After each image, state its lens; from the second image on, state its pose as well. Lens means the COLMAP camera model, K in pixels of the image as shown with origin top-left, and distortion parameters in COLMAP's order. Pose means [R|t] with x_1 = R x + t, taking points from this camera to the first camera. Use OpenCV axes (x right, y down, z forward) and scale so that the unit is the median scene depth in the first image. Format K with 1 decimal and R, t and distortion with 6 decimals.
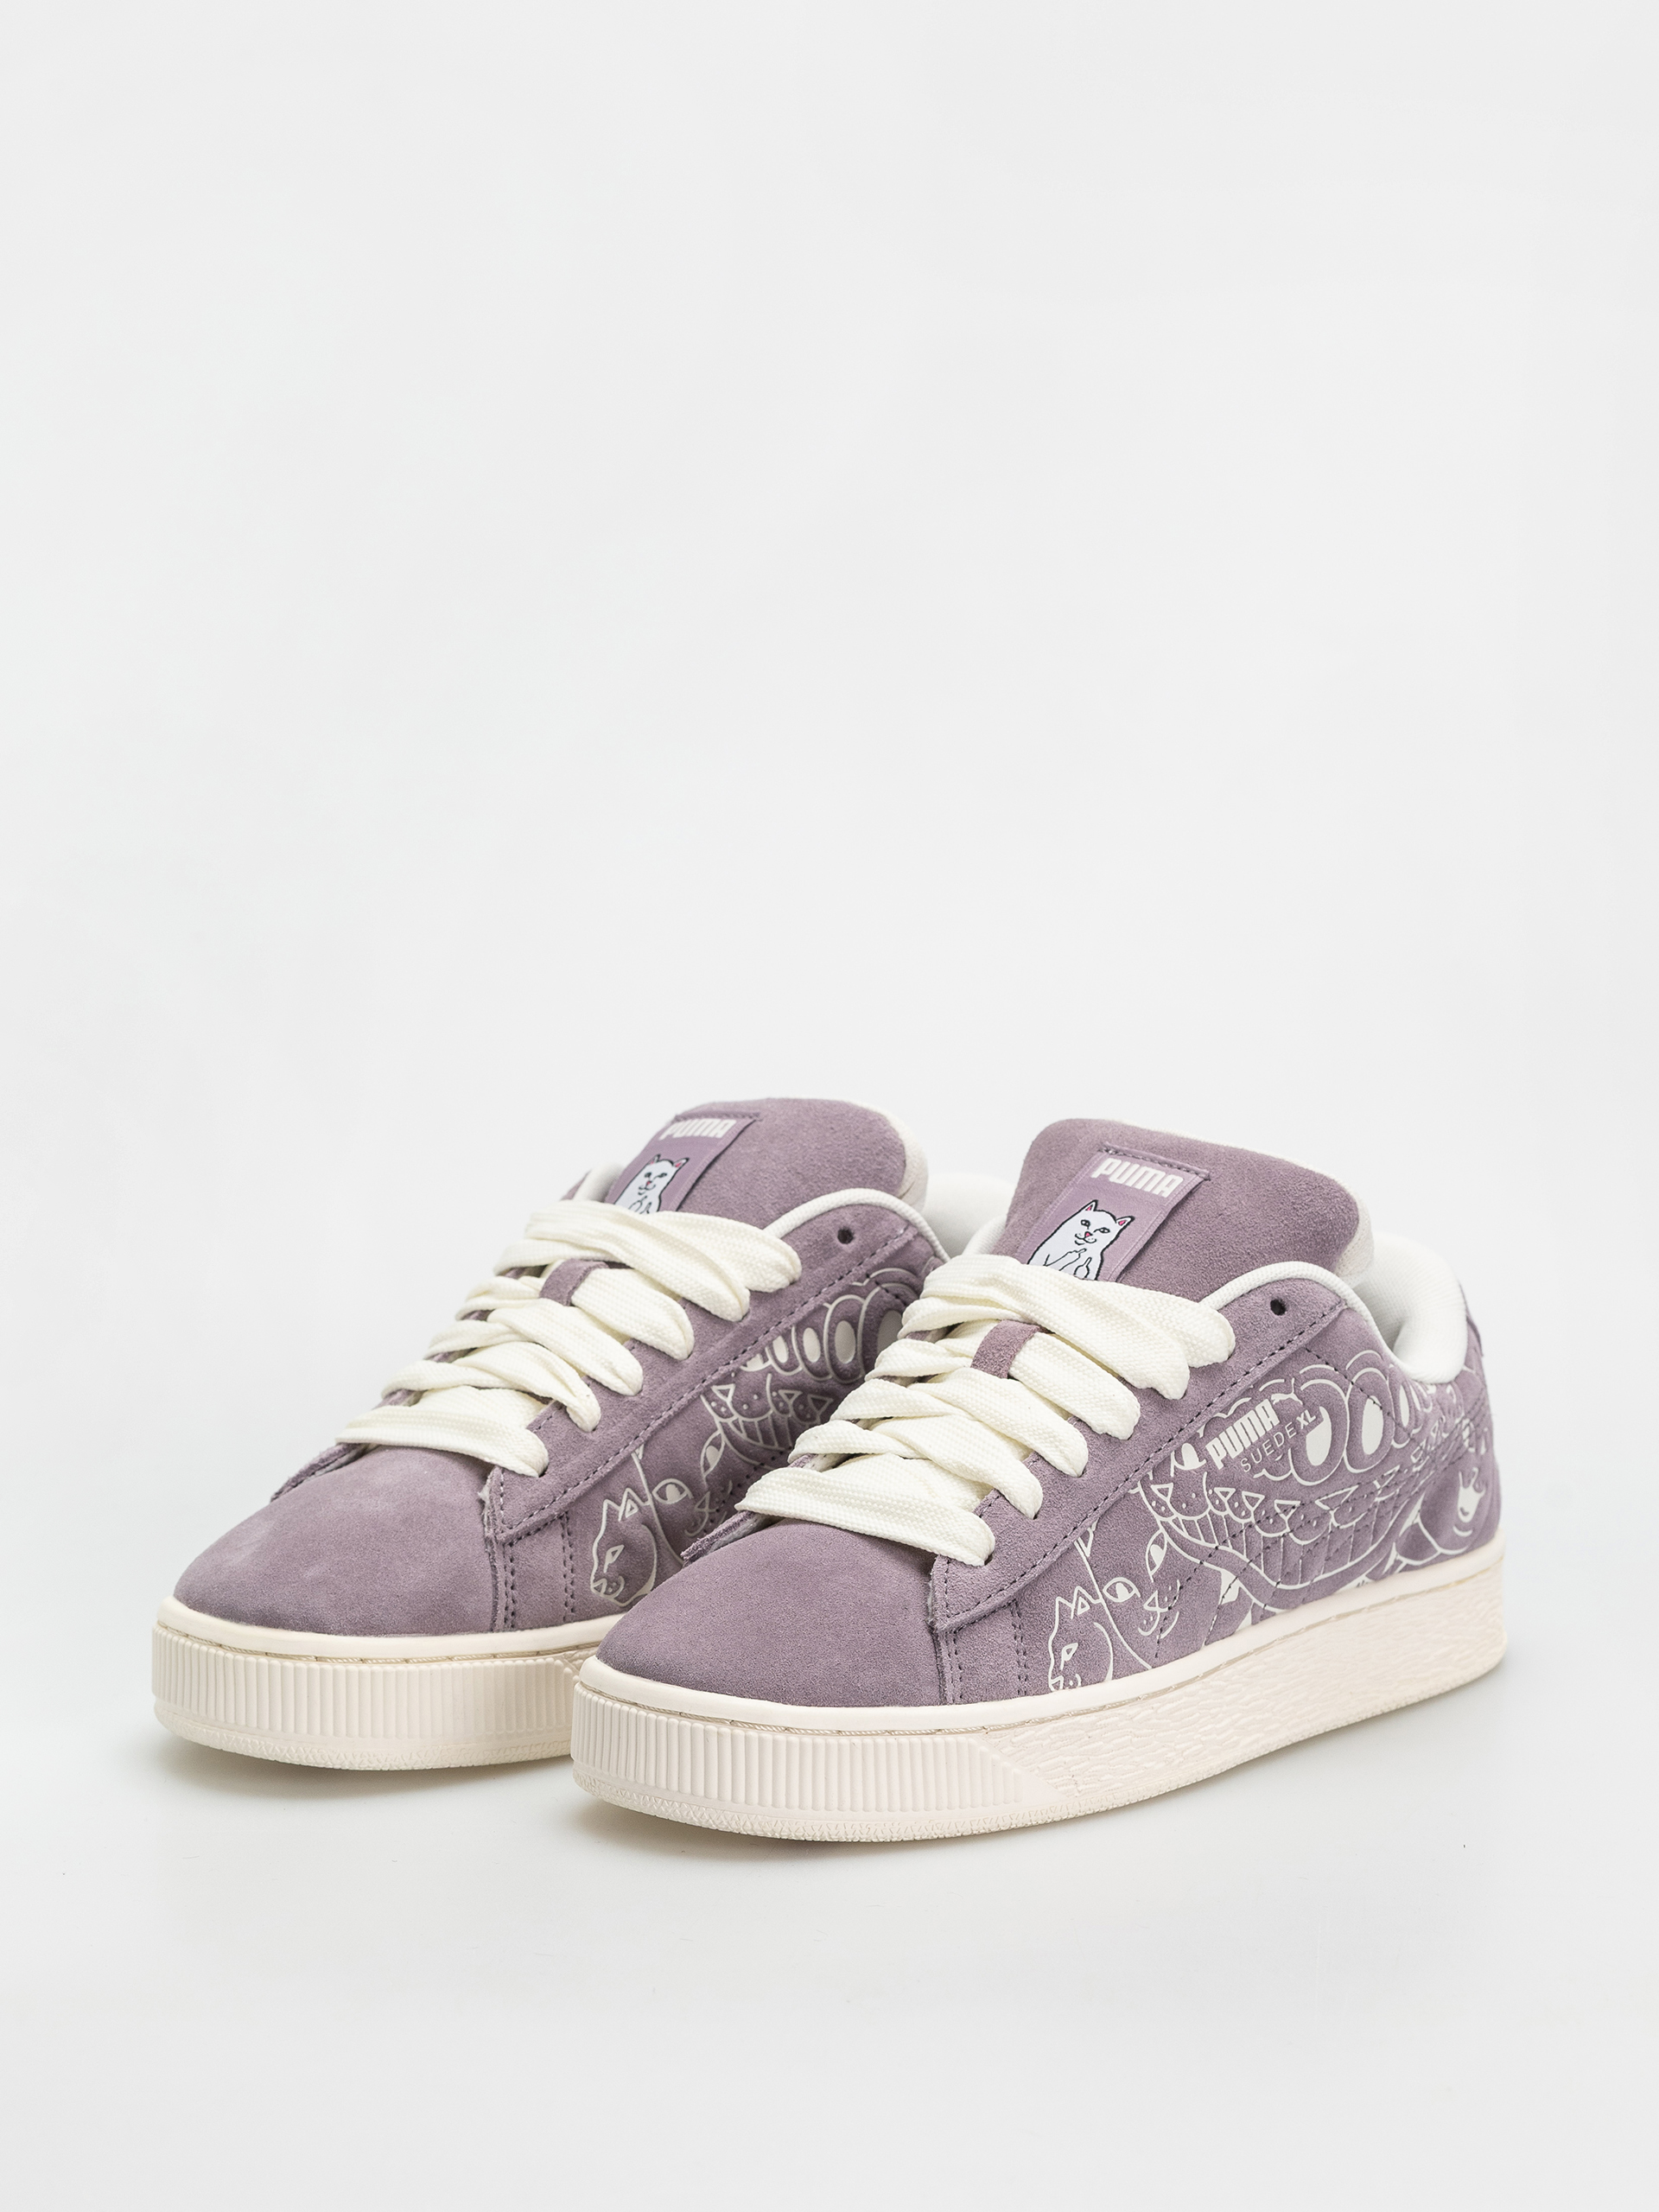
lens RADIAL K [[6503.7, 0, 829.5], [0, 6503.7, 1106.0], [0, 0, 1]] dist [0.259885, -1.822998]
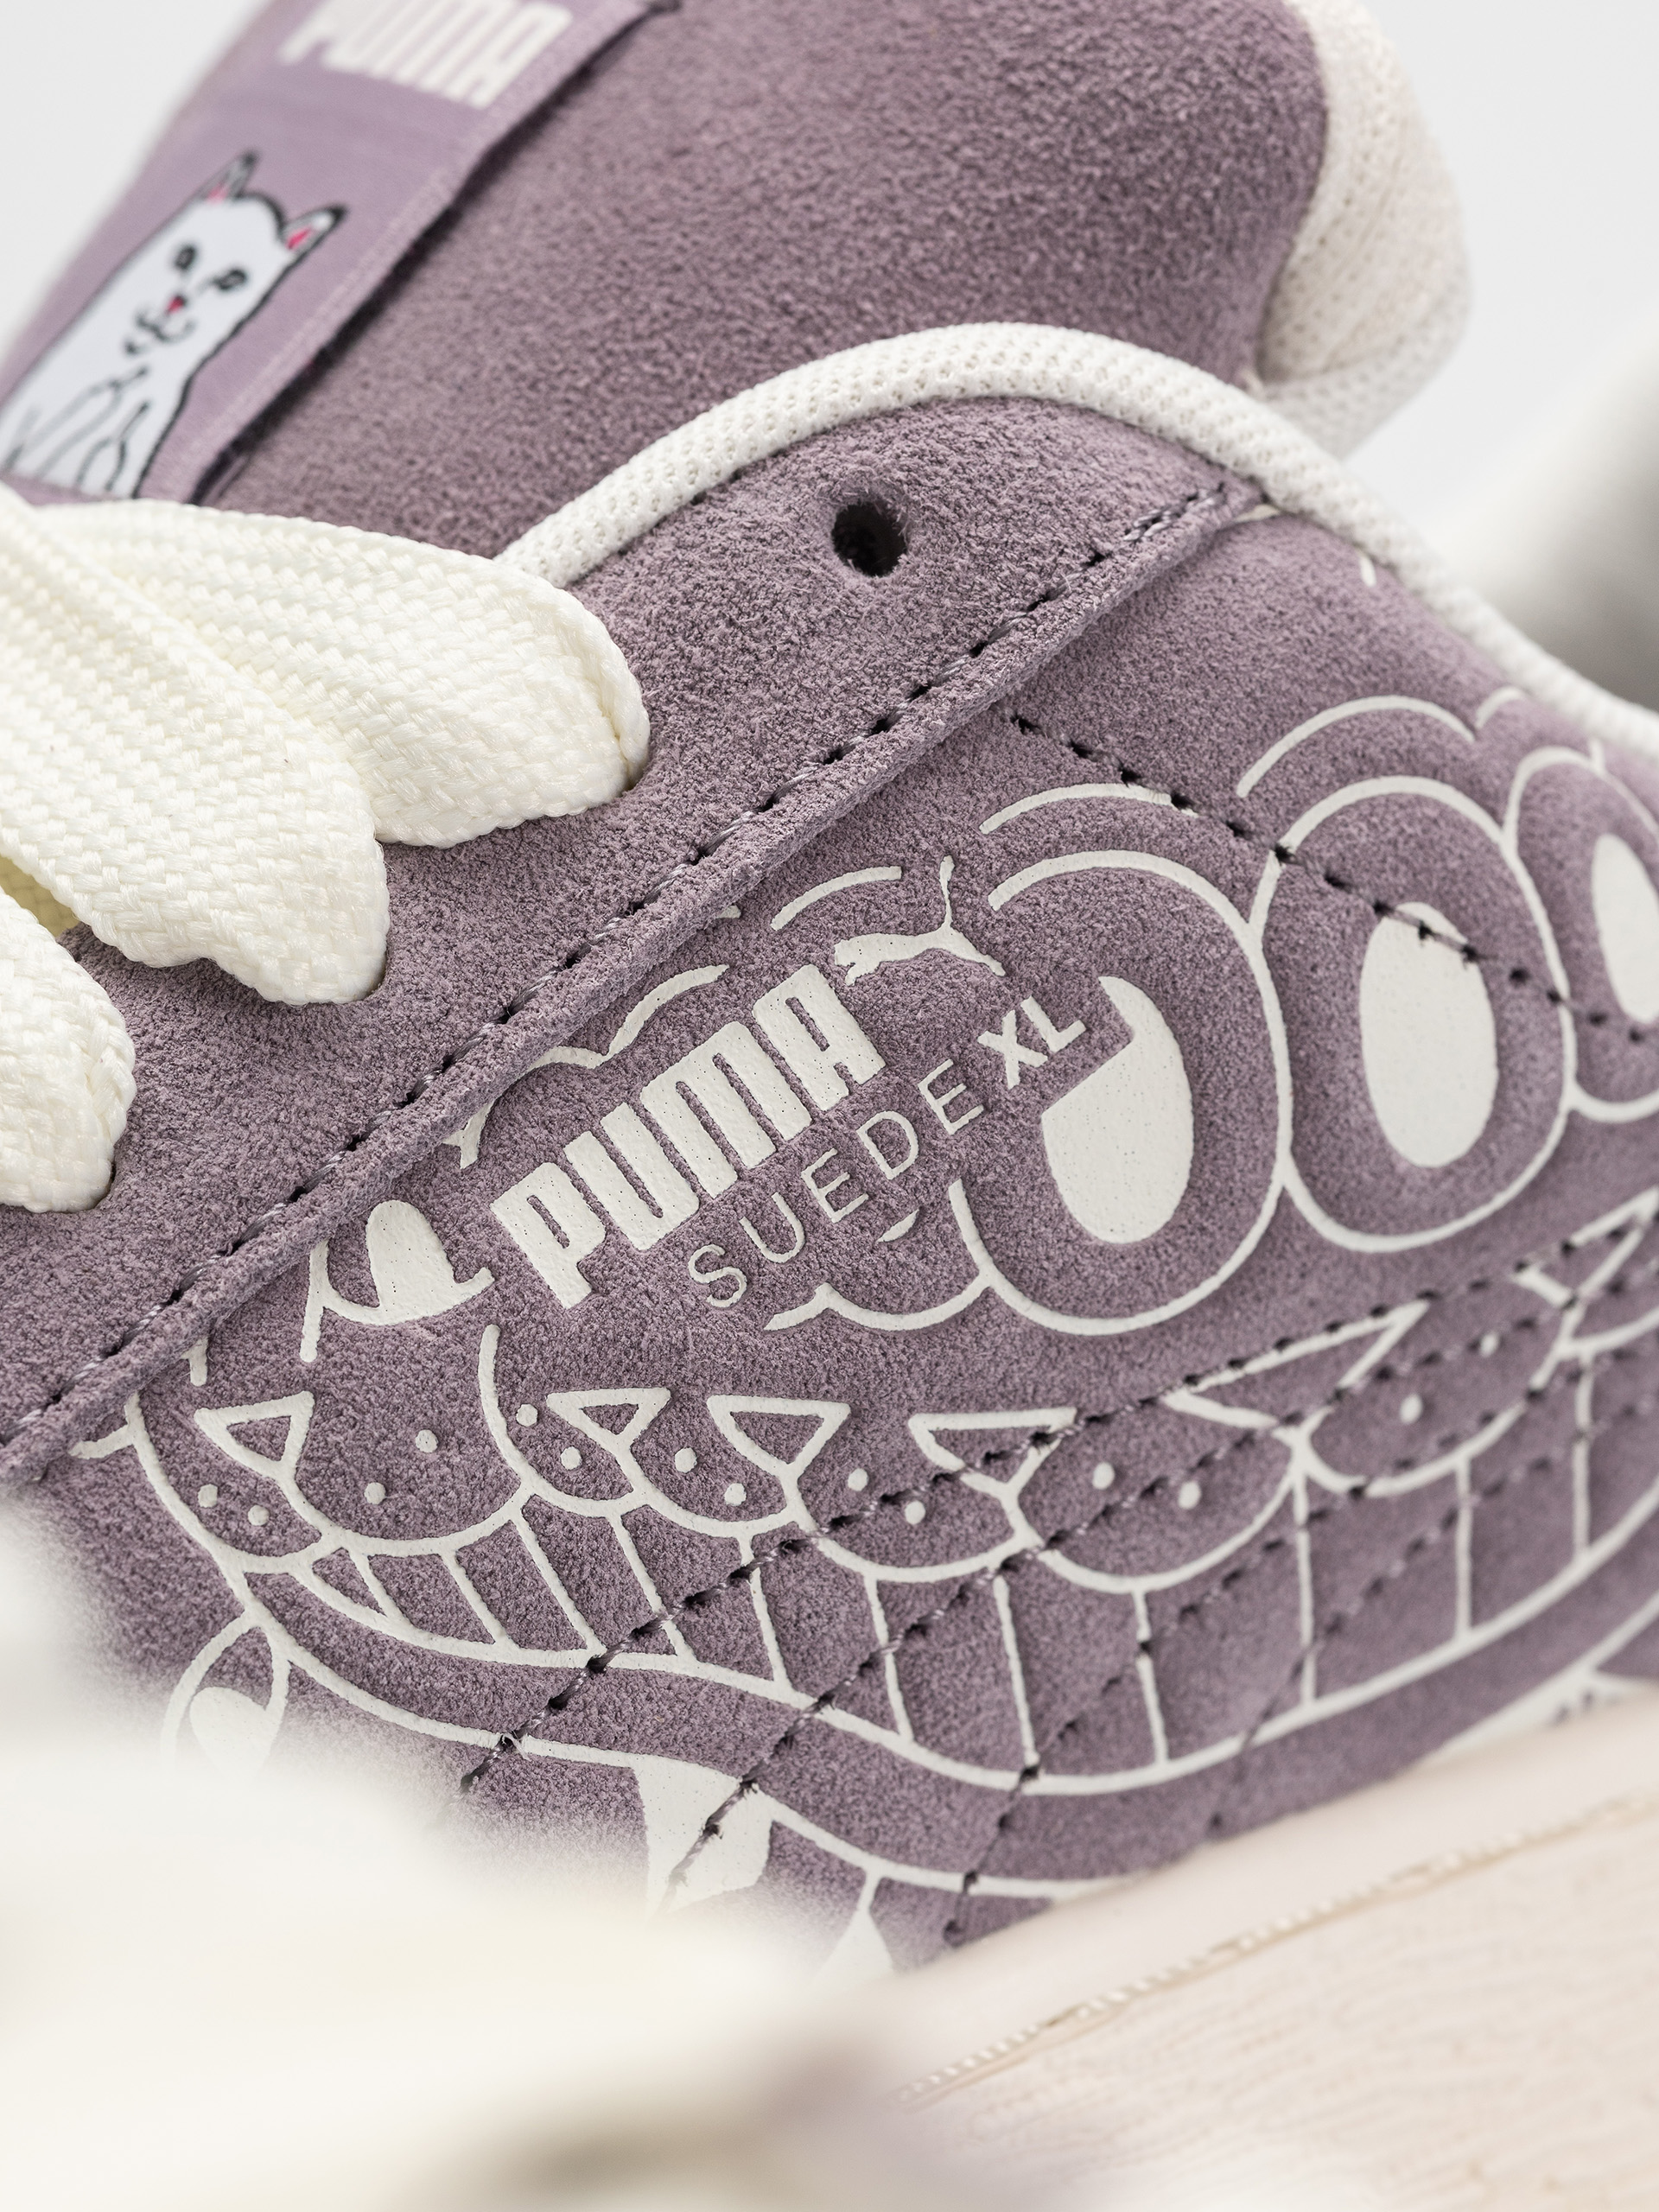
lens RADIAL K [[6503.7, 0, 829.5], [0, 6503.7, 1106.0], [0, 0, 1]] dist [0.259885, -1.822998]
pose [[0.927814, -0.063243, -0.367643, 0.147188], [0.093073, 0.993603, 0.063962, 0.035838], [0.361246, -0.093563, 0.927765, 0.798425]]
